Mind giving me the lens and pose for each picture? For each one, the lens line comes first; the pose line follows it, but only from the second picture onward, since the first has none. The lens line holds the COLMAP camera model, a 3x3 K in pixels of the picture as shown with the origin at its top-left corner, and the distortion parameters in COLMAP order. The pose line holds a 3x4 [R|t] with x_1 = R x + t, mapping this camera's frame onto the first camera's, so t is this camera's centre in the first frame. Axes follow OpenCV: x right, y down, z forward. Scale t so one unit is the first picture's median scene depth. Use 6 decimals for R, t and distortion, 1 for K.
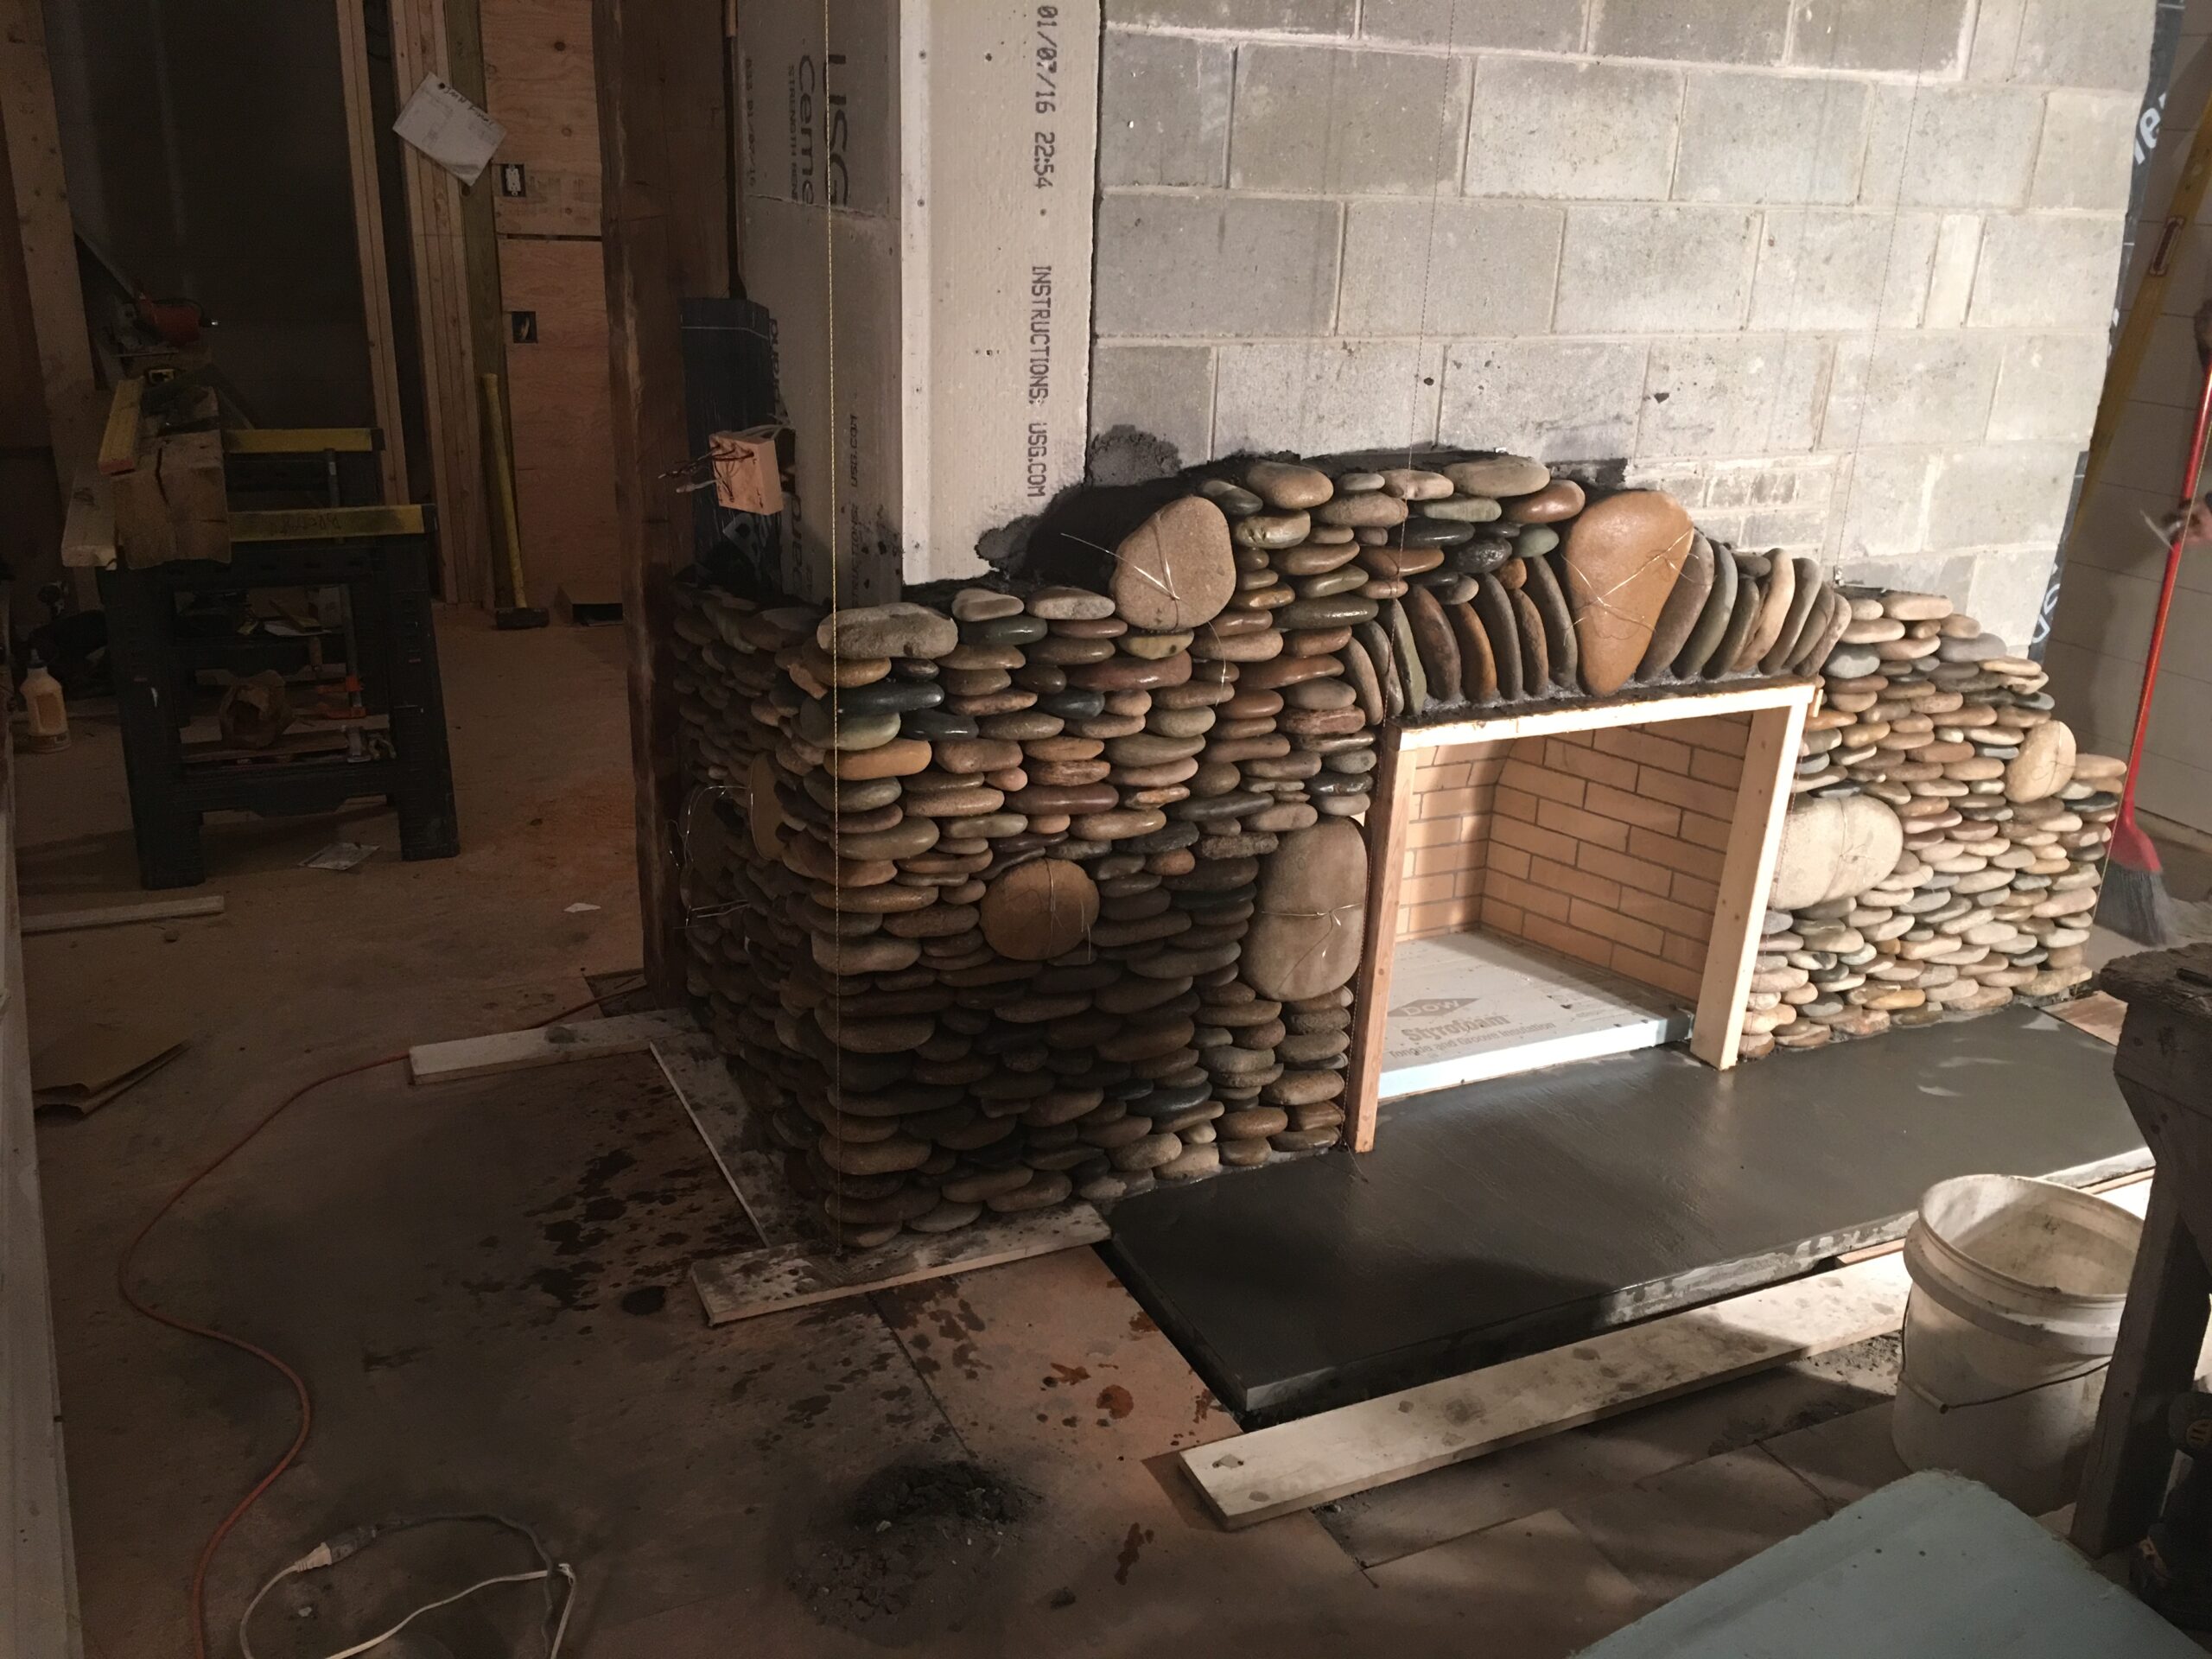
lens RADIAL K [[1876.6, 0, 1113.9], [0, 1876.6, 839.0], [0, 0, 1]] dist [0.079245, -0.099442]
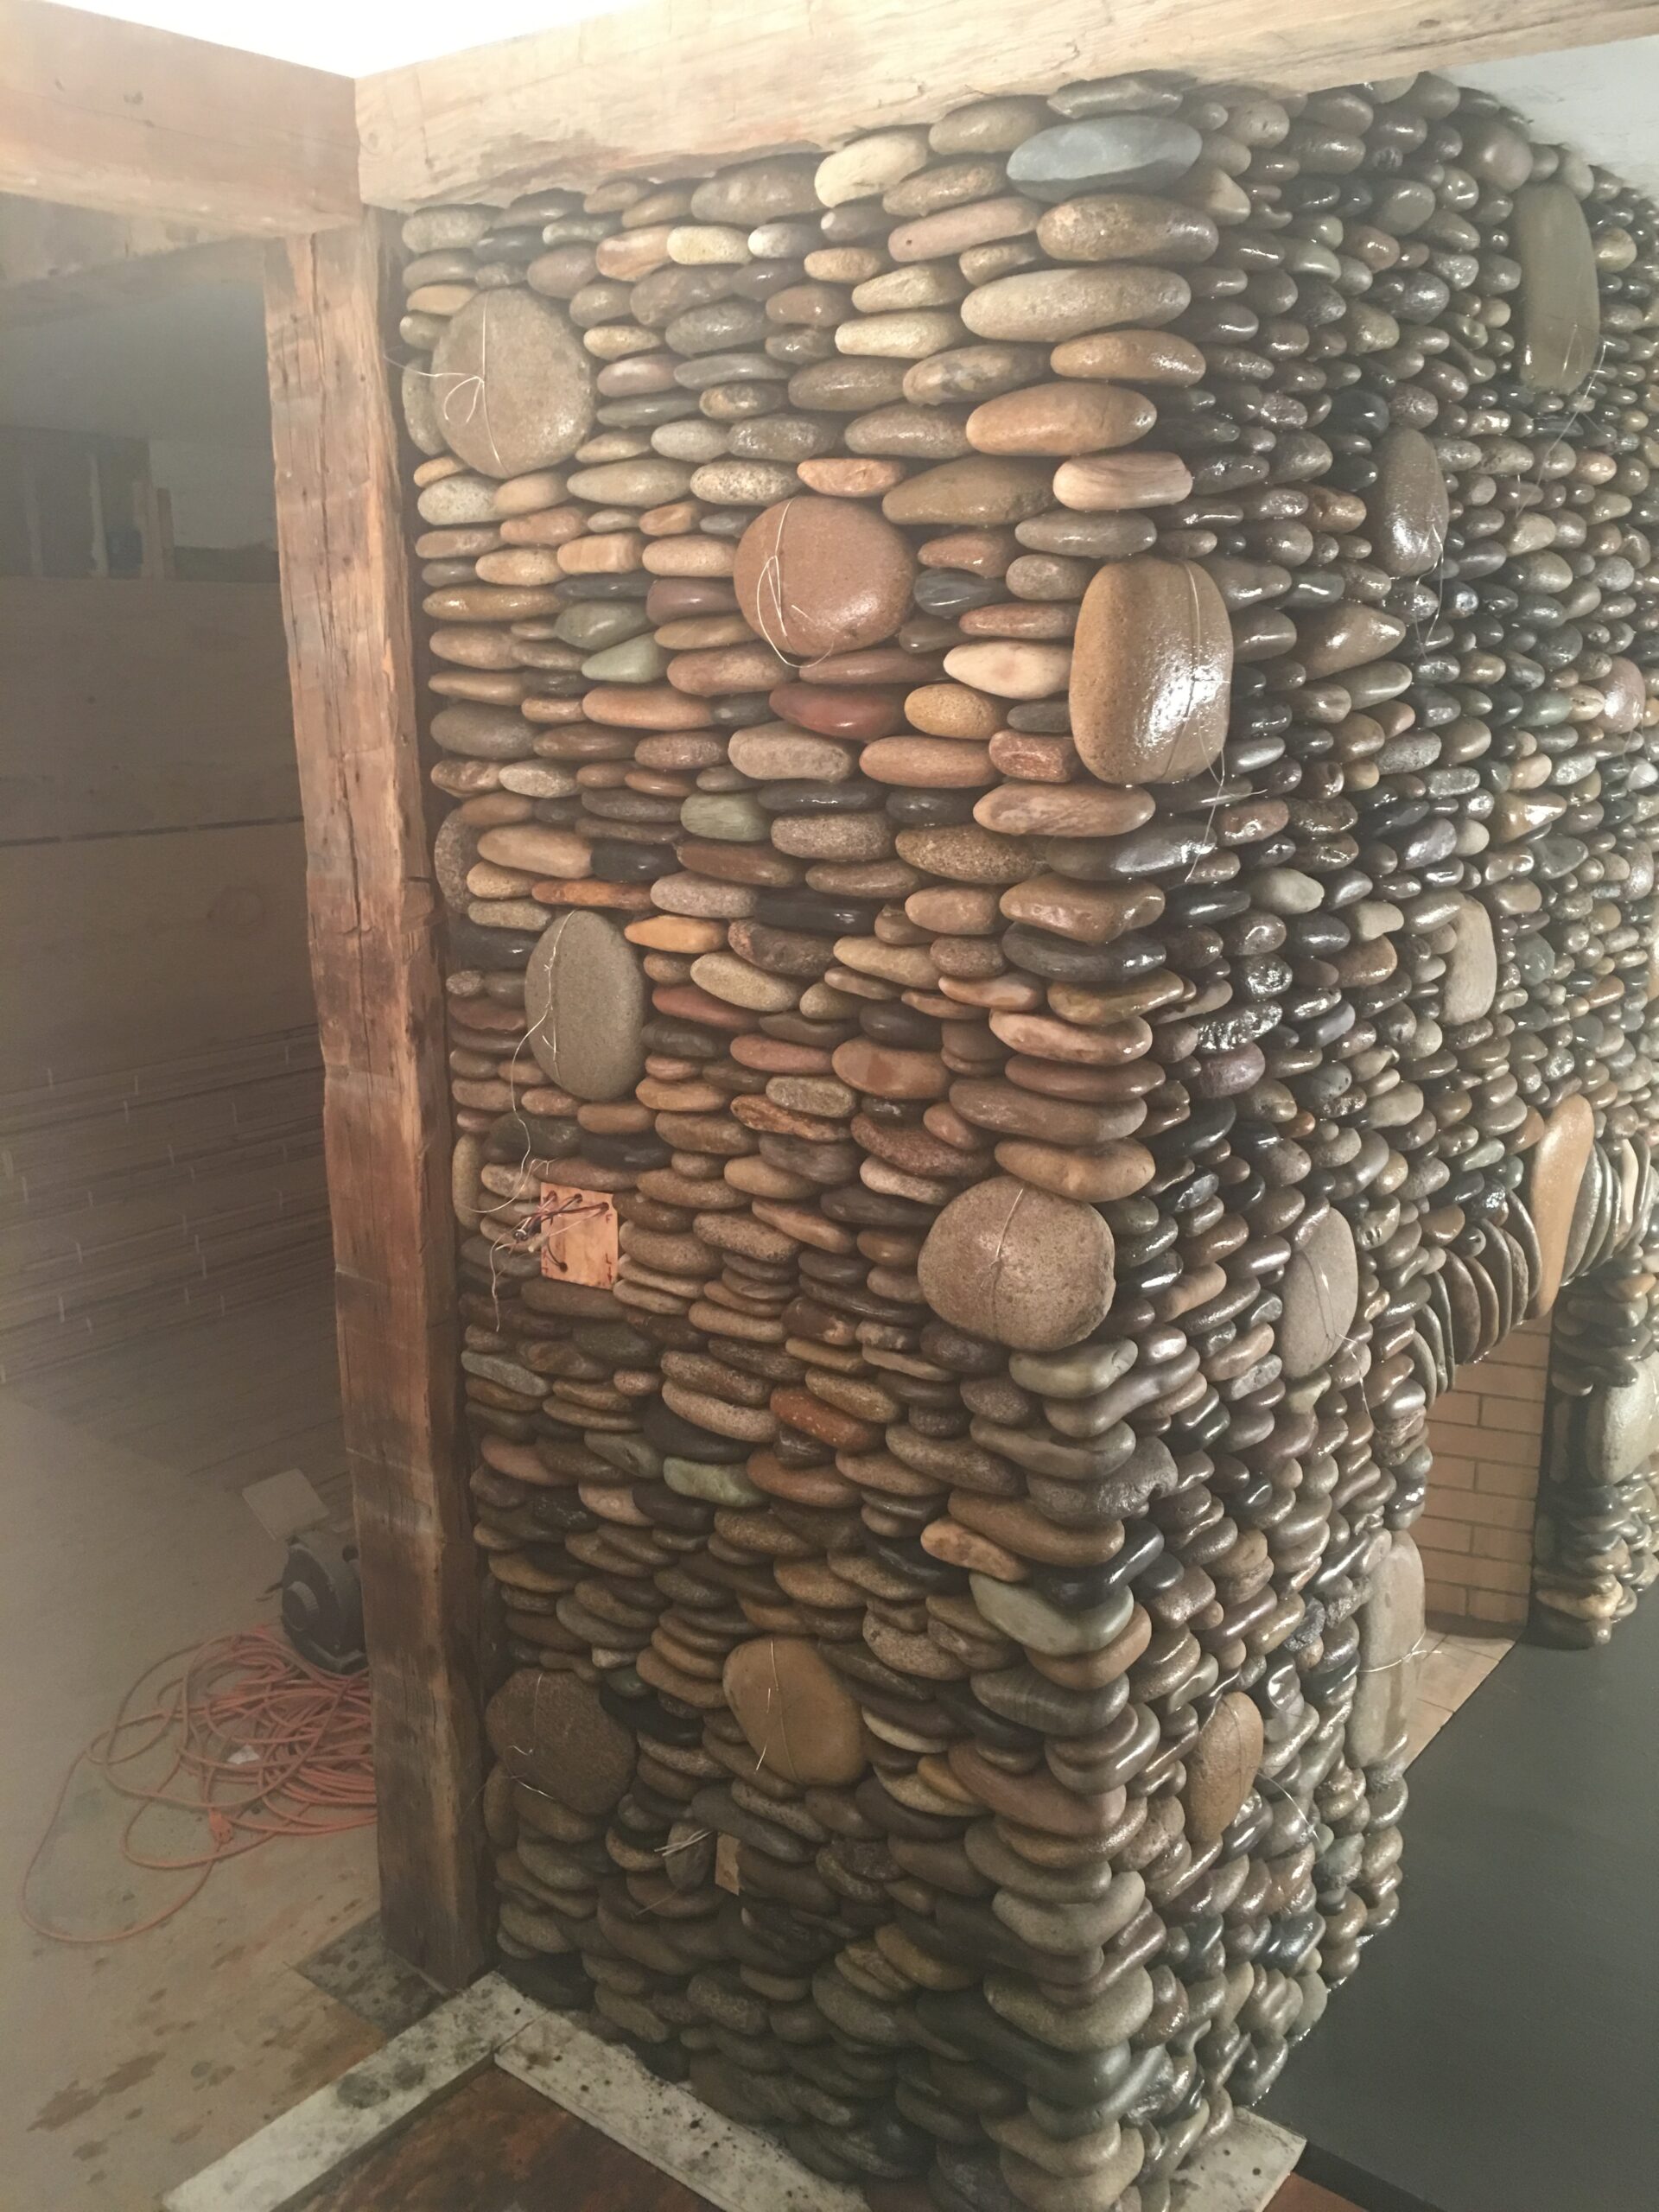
lens RADIAL K [[1876.6, 0, 827.4], [0, 1876.6, 1111.8], [0, 0, 1]] dist [0.079245, -0.099442]
pose [[0.900701, -0.148982, 0.408096, -0.424839], [0.187433, 0.980699, -0.055661, -0.195028], [-0.391927, 0.126625, 0.911241, 0.304423]]
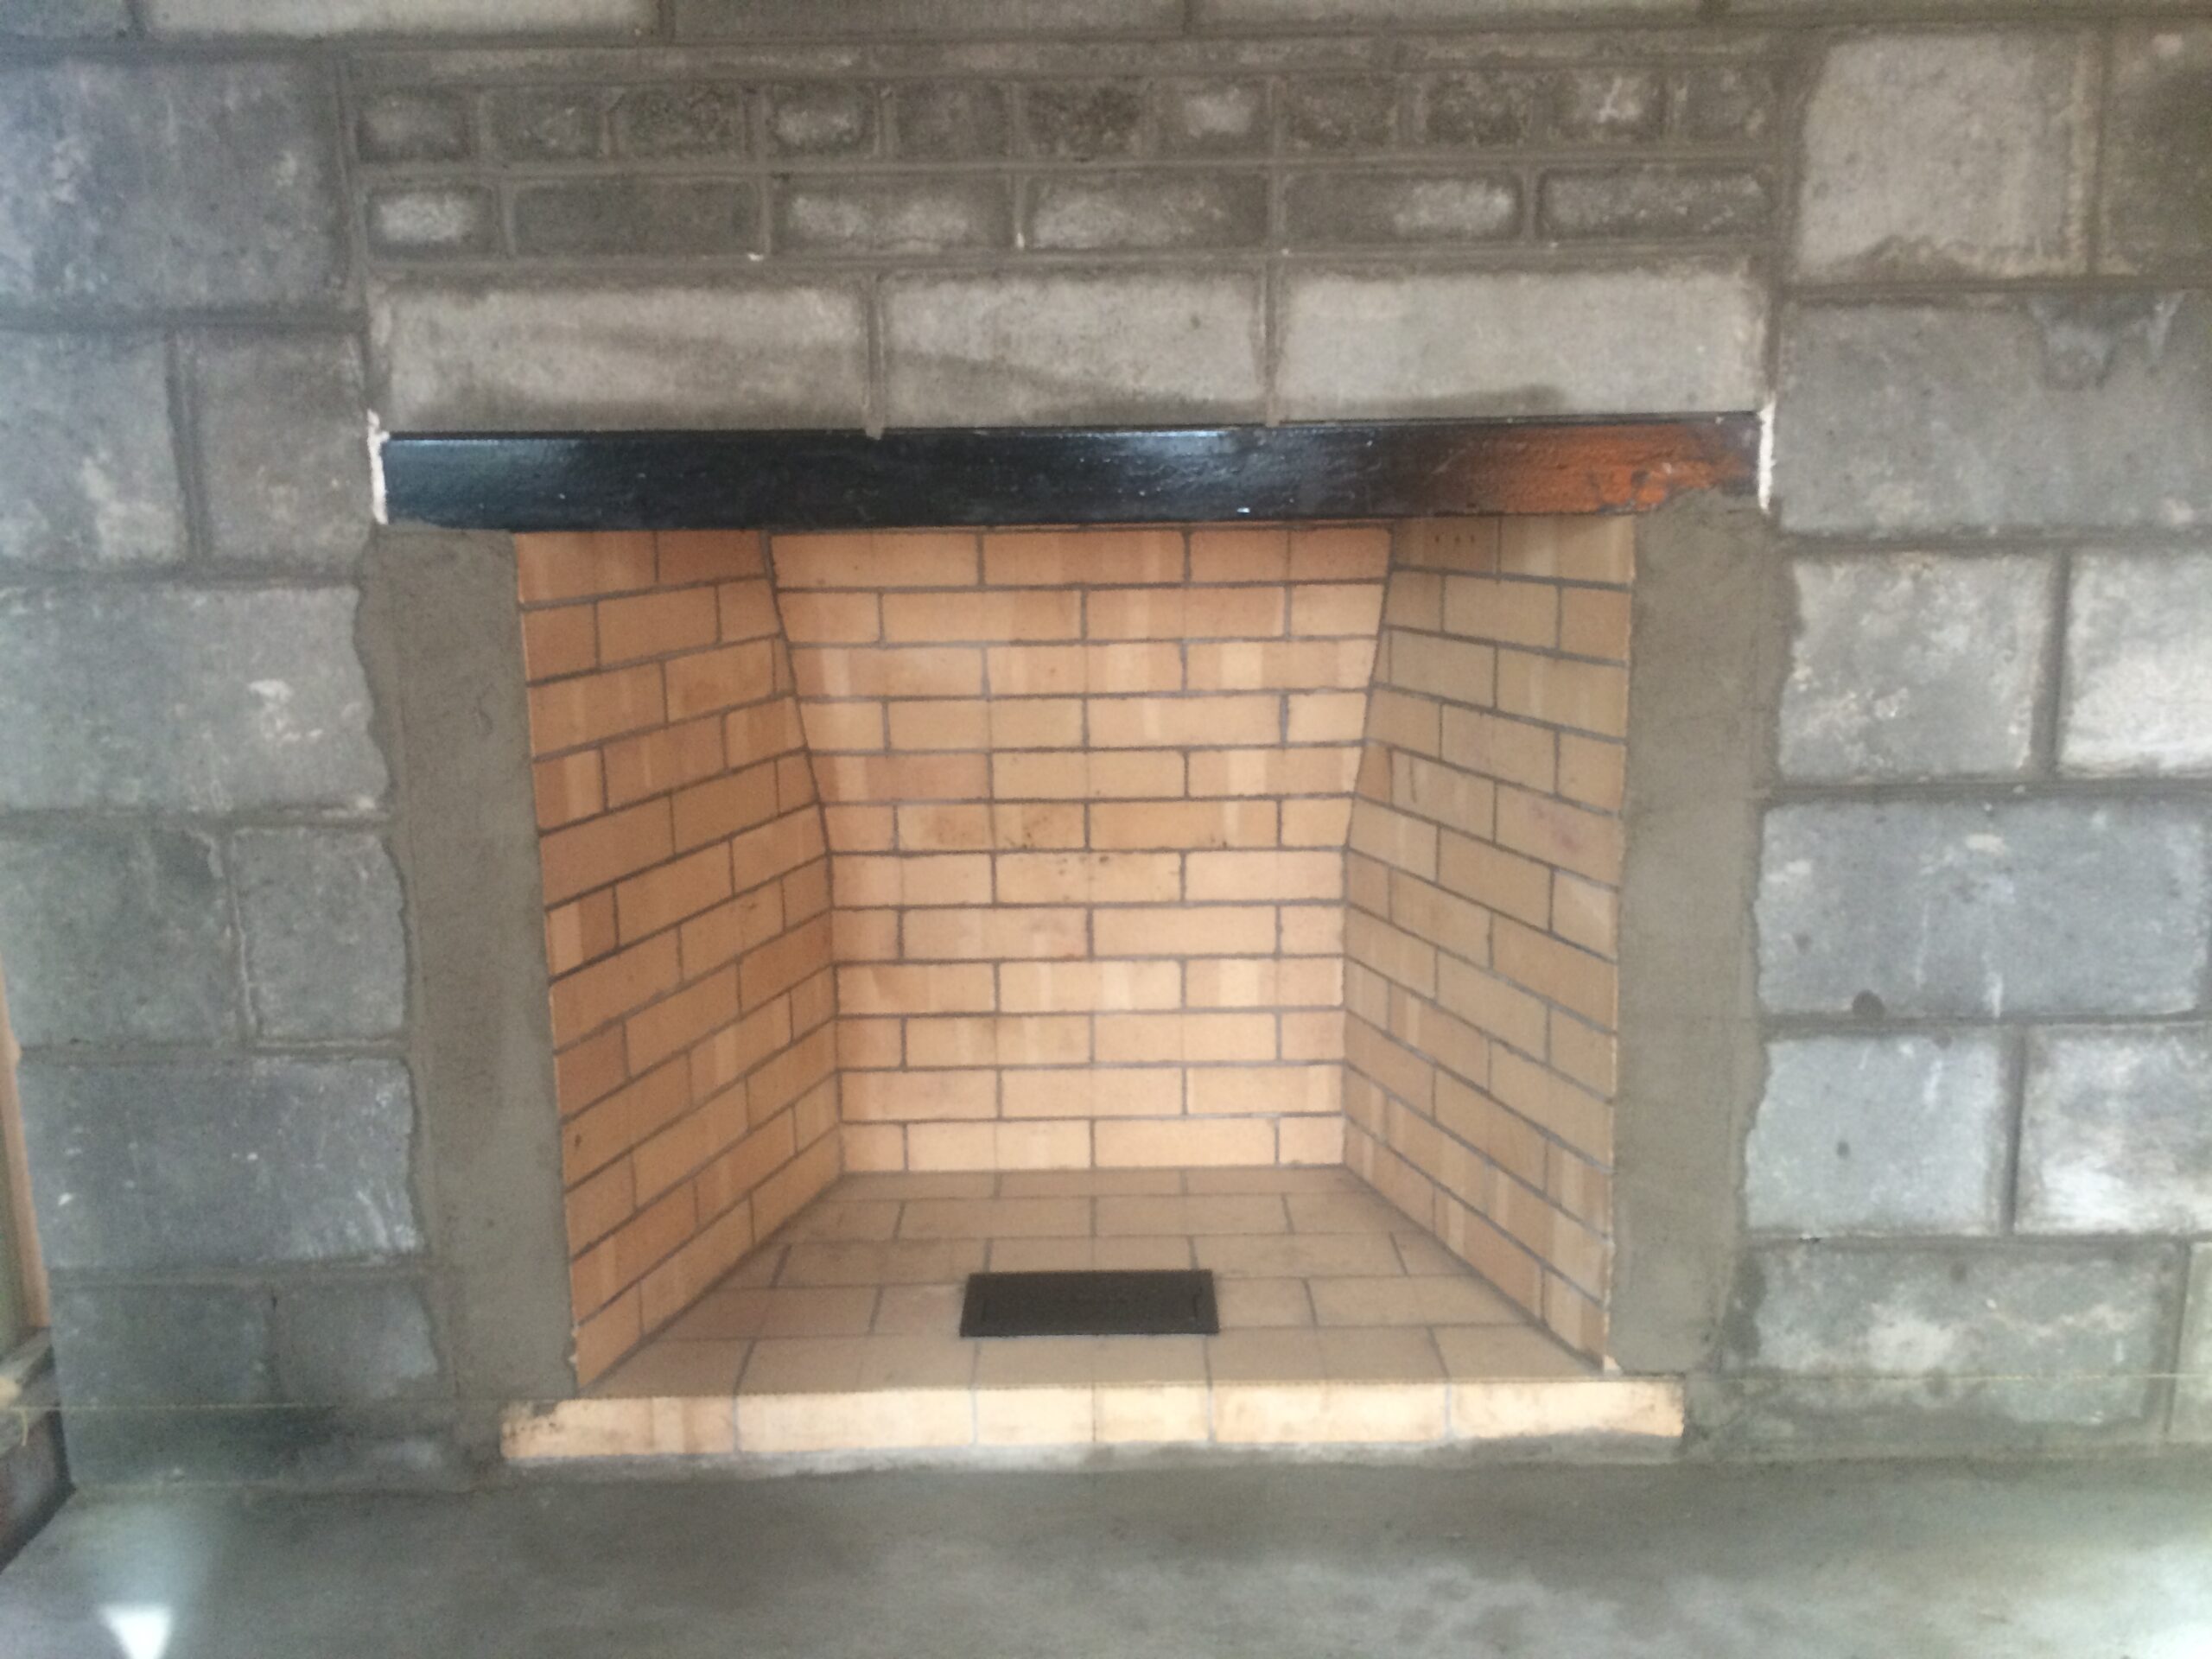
lens RADIAL K [[1816.2, 0, 1112.8], [0, 1816.2, 824.5], [0, 0, 1]] dist [0.055221, -0.052124]
pose [[0.902373, 0.027091, -0.430104, 0.477414], [-0.097848, 0.984837, -0.143257, 0.058130], [0.419701, 0.171356, 0.891340, 0.660020]]
